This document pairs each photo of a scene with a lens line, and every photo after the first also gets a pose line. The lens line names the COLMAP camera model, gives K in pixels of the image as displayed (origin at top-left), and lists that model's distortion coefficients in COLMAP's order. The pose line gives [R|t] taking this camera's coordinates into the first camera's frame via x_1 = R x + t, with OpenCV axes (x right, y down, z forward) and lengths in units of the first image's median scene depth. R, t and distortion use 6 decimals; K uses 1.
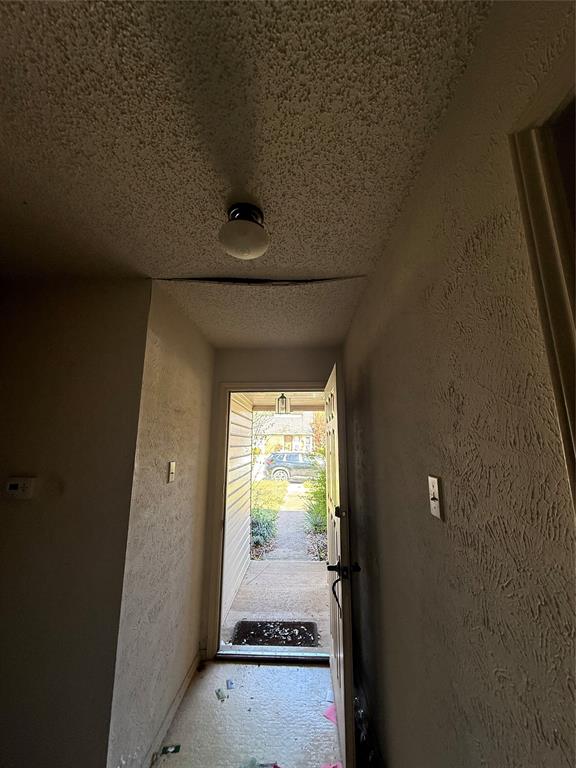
lens RADIAL K [[307.3, 0, 288.0], [0, 307.3, 384.0], [0, 0, 1]] dist [0.001609, 0.000101]
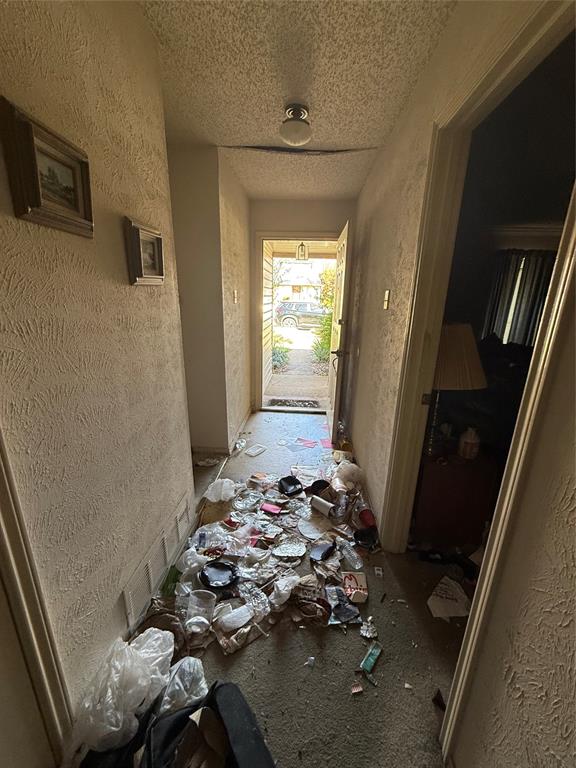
lens RADIAL K [[307.3, 0, 288.0], [0, 307.3, 384.0], [0, 0, 1]] dist [0.001609, 0.000101]
pose [[0.999490, 0.029447, -0.012326, -0.062142], [-0.020671, 0.891254, 0.453033, -0.023999], [0.024326, -0.452547, 0.891409, -0.456625]]
